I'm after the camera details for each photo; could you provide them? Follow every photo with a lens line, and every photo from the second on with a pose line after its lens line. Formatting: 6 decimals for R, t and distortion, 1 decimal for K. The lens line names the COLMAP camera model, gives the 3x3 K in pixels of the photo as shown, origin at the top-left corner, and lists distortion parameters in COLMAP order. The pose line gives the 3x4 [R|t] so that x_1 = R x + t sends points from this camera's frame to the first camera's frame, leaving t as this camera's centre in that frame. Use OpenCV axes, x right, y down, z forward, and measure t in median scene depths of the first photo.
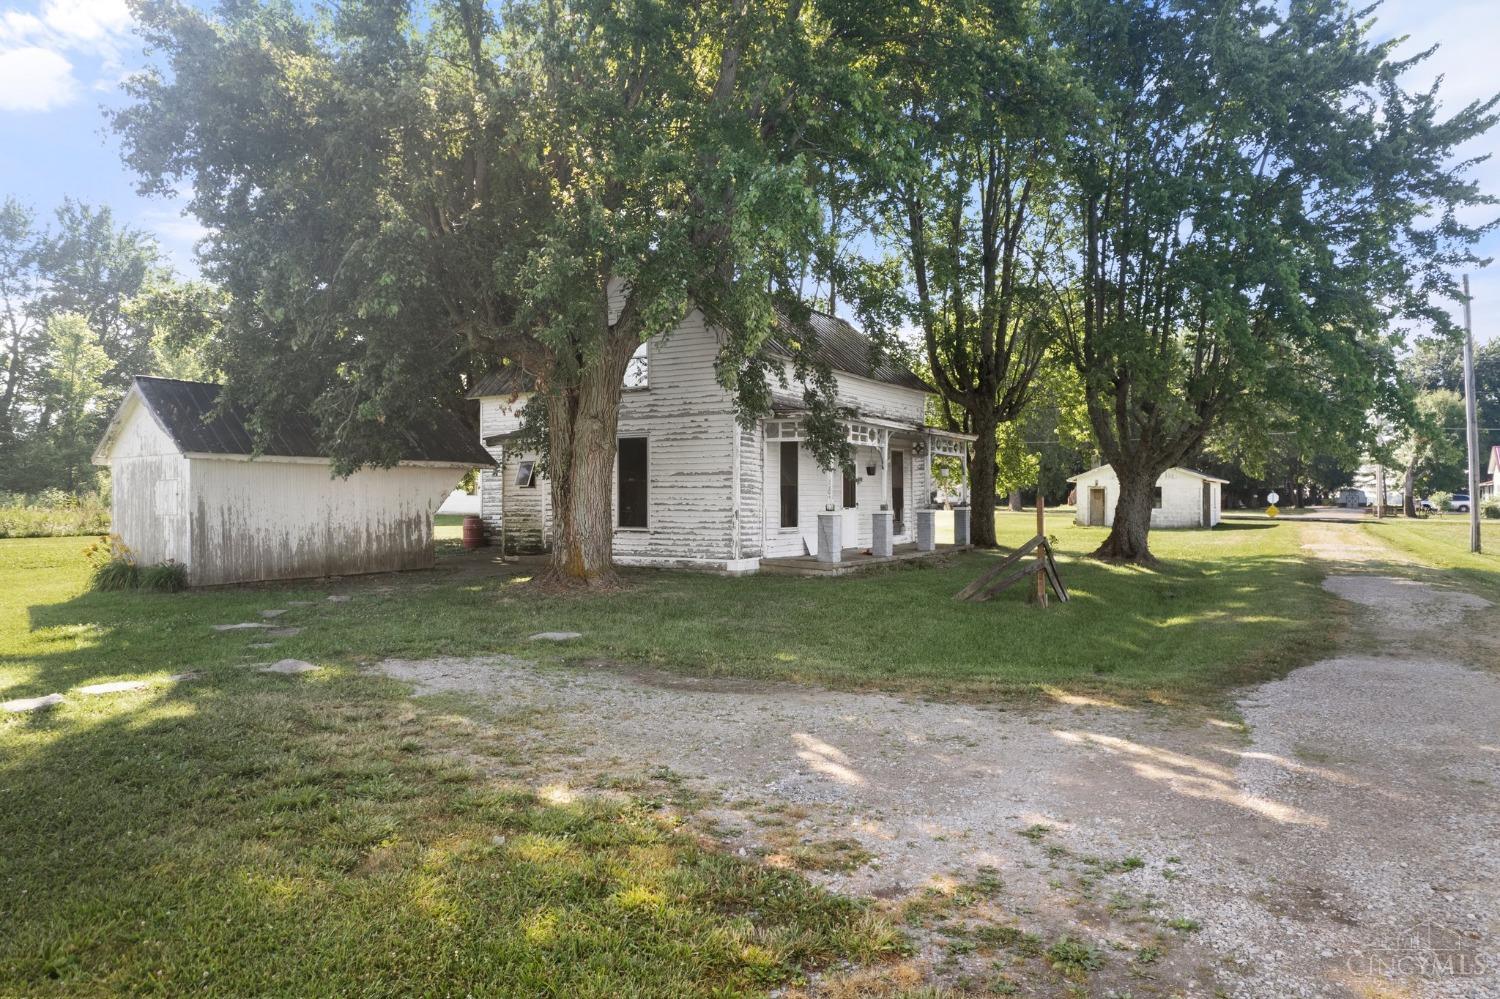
lens RADIAL K [[971.9, 0, 749.6], [0, 971.9, 497.7], [0, 0, 1]] dist [-0.041386, 0.000303]
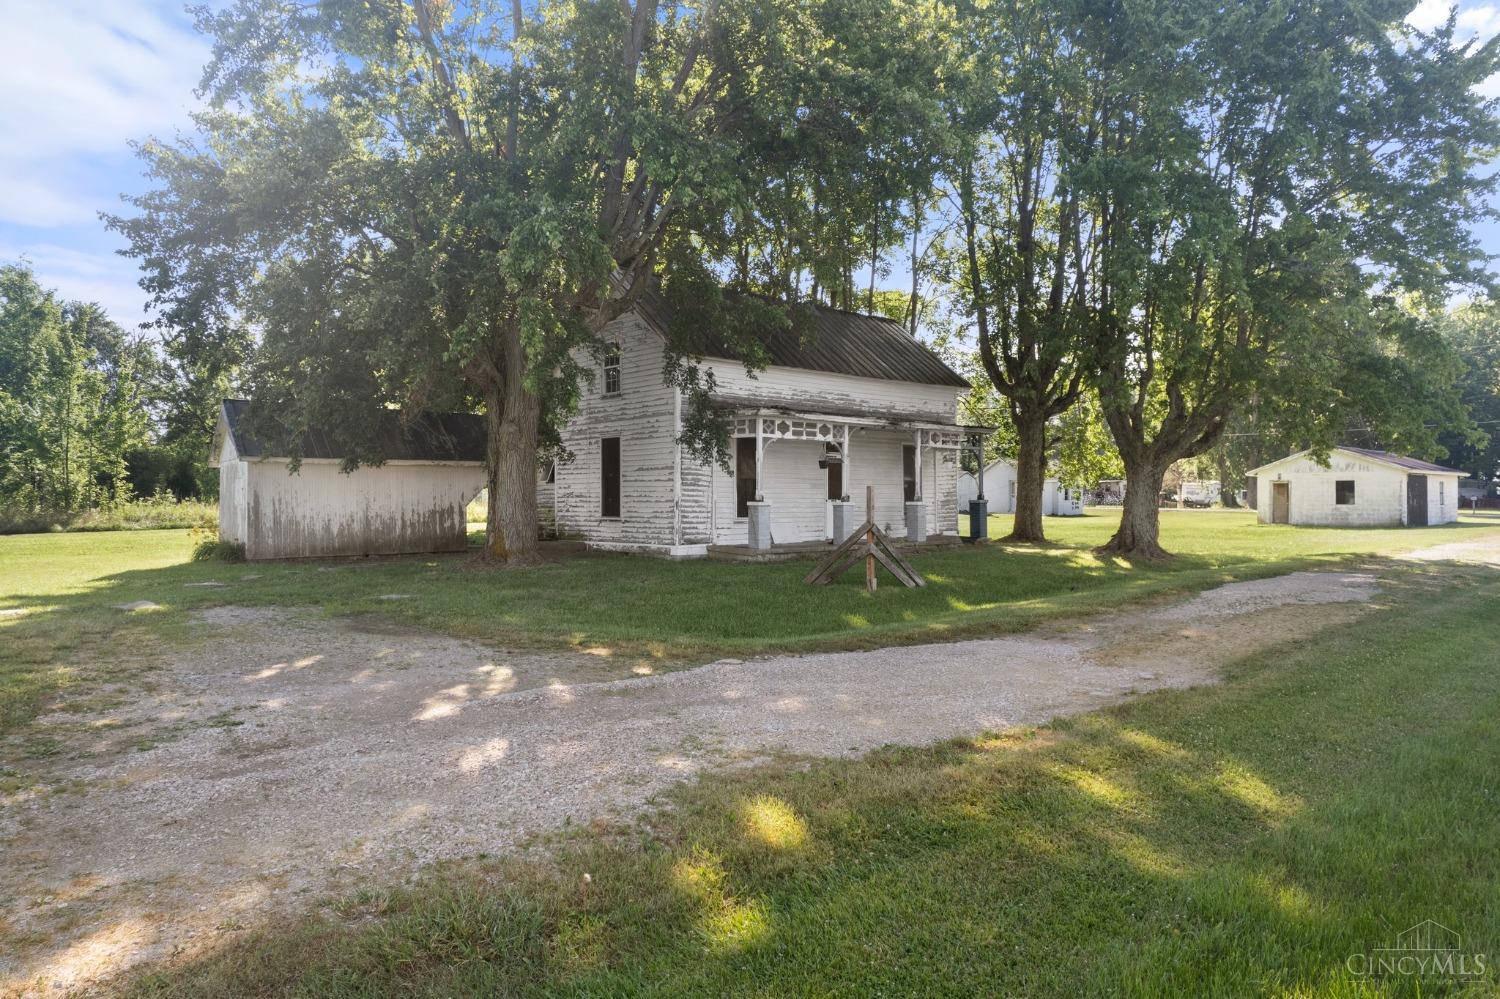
lens RADIAL K [[971.9, 0, 754.7], [0, 971.9, 496.9], [0, 0, 1]] dist [-0.041386, 0.000303]
pose [[0.954662, -0.003905, -0.297668, 0.388758], [0.003338, 0.999992, -0.002414, 0.010904], [0.297675, 0.001311, 0.954666, -0.035000]]
